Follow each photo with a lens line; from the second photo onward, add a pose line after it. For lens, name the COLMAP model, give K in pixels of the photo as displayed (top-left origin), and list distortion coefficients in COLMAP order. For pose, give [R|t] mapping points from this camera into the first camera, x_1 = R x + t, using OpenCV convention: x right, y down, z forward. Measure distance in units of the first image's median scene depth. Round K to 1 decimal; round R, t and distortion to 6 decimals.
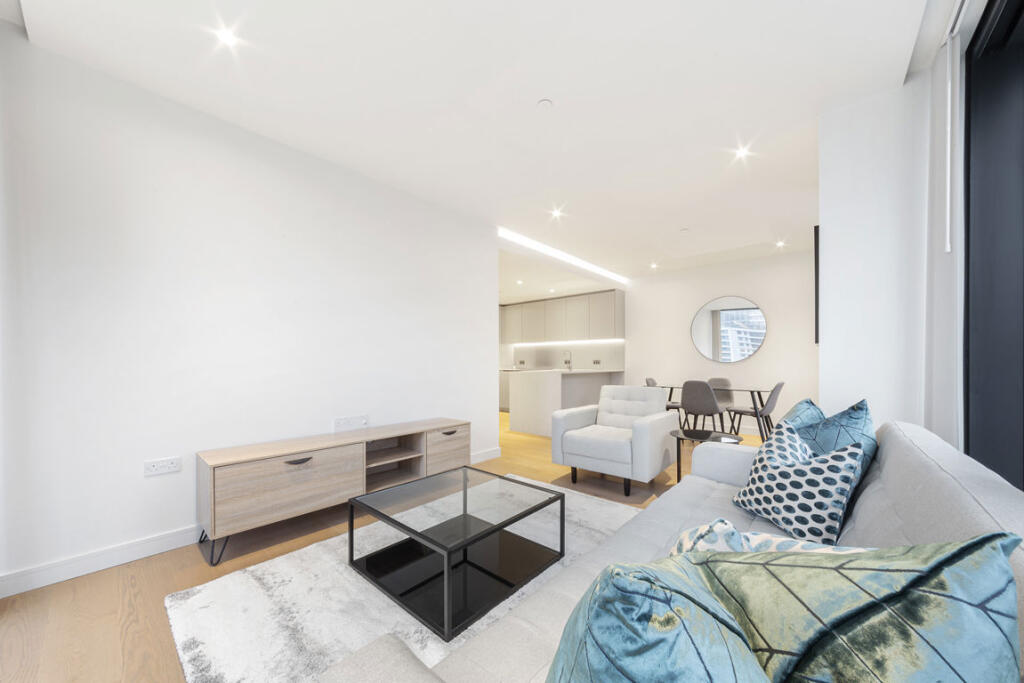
lens RADIAL K [[362.7, 0, 510.5], [0, 362.7, 363.6], [0, 0, 1]] dist [-0.011880, 0.000022]
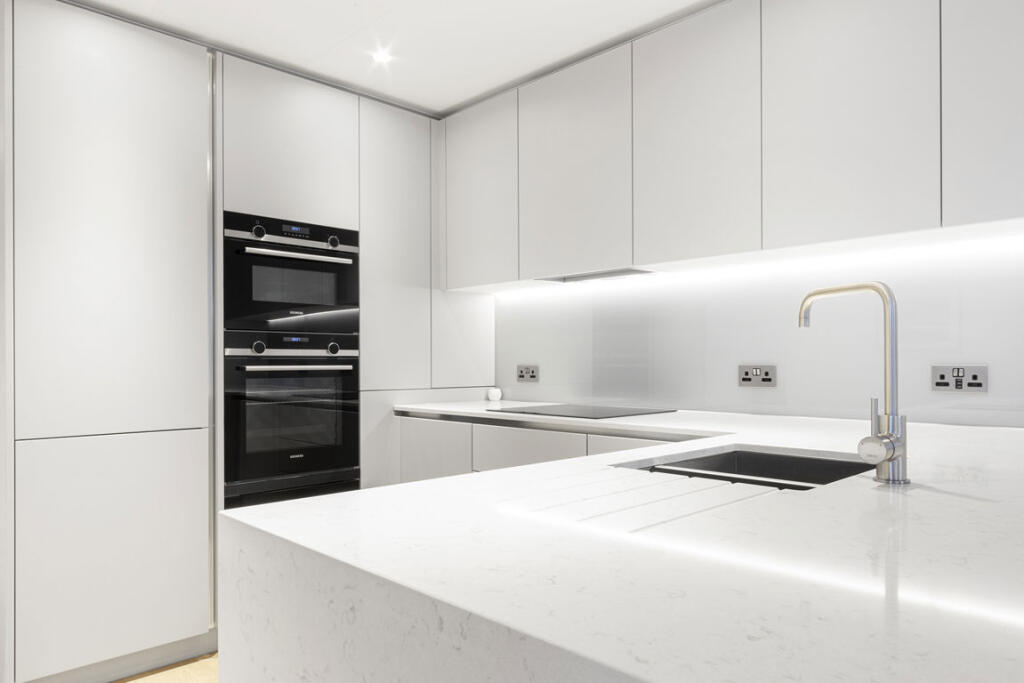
lens RADIAL K [[685.6, 0, 512.0], [0, 685.6, 362.3], [0, 0, 1]] dist [0.002778, -0.000537]
pose [[0.996418, 0.001043, -0.084557, 0.062284], [-0.001452, 0.999988, -0.004776, -0.008830], [0.084551, 0.004882, 0.996407, 0.632145]]
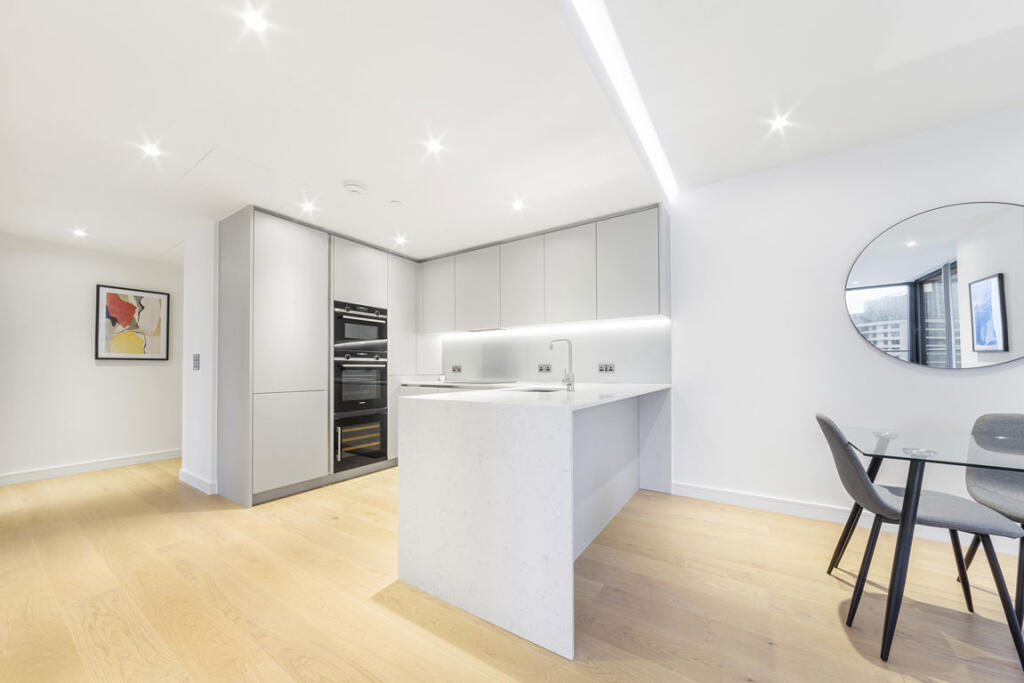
lens RADIAL K [[357.1, 0, 512.9], [0, 357.1, 363.1], [0, 0, 1]] dist [0.000192, 0.000057]
pose [[0.989725, 0.001434, 0.142979, 0.041498], [0.001544, 0.999784, -0.020712, -0.000945], [-0.142978, 0.020720, 0.989509, 0.502712]]
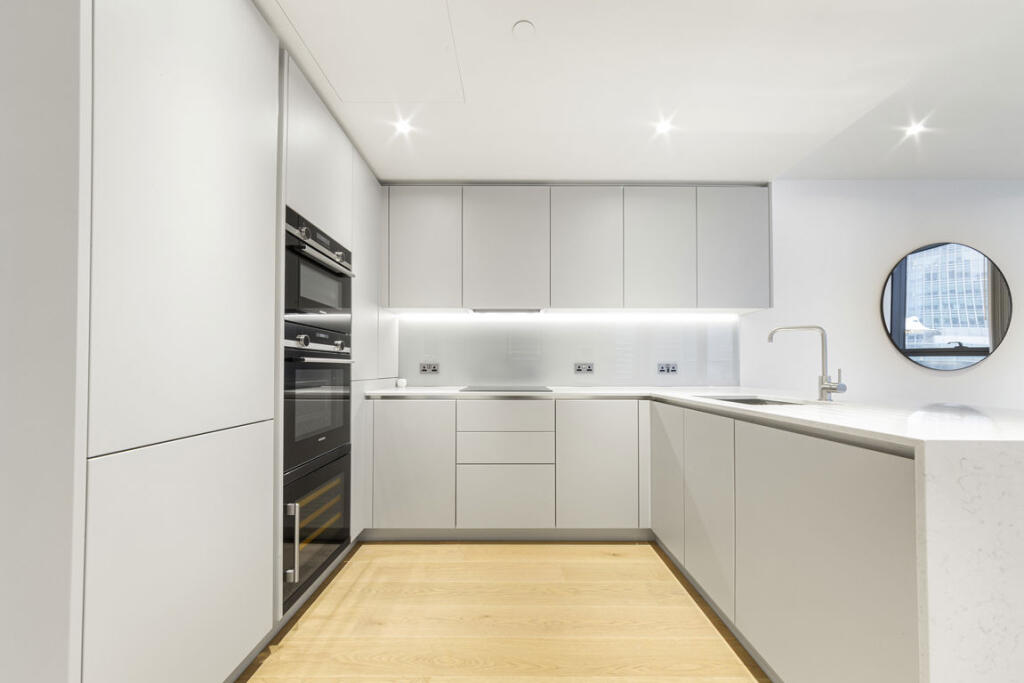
lens RADIAL K [[362.7, 0, 510.5], [0, 362.7, 363.6], [0, 0, 1]] dist [-0.011880, 0.000022]
pose [[0.755810, 0.013231, 0.654658, -0.147612], [-0.001082, 0.999820, -0.018957, -0.001528], [-0.654790, 0.013620, 0.755688, 0.750888]]
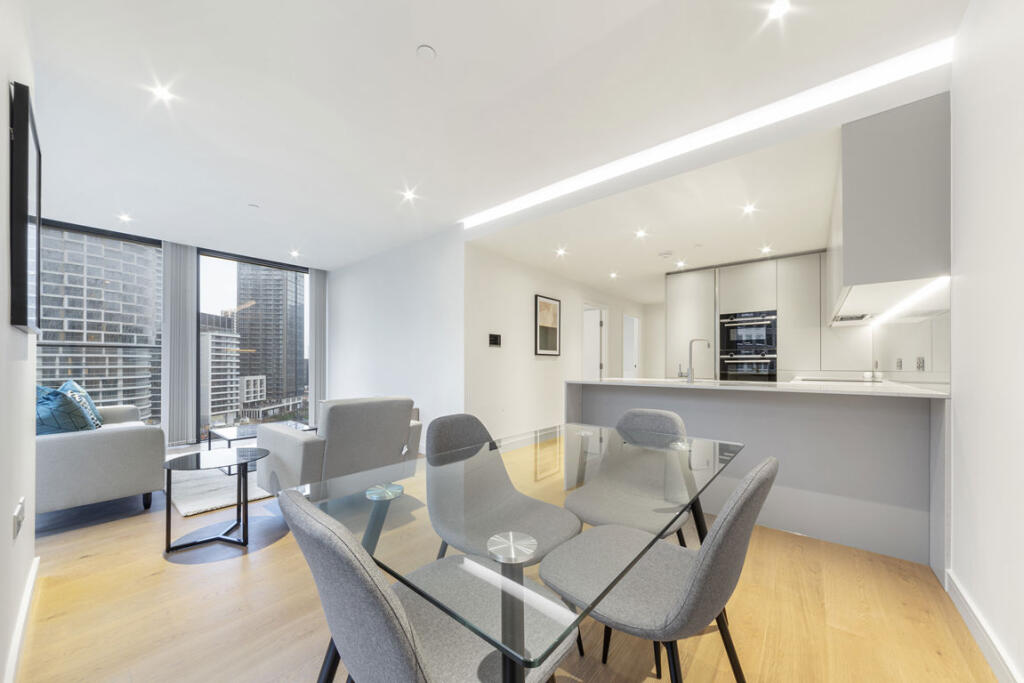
lens RADIAL K [[362.7, 0, 510.5], [0, 362.7, 363.6], [0, 0, 1]] dist [-0.011880, 0.000022]
pose [[0.020979, 0.000849, -0.999780, 0.493912], [-0.003227, 0.999994, 0.000781, -0.003144], [0.999775, 0.003210, 0.020982, 0.599768]]
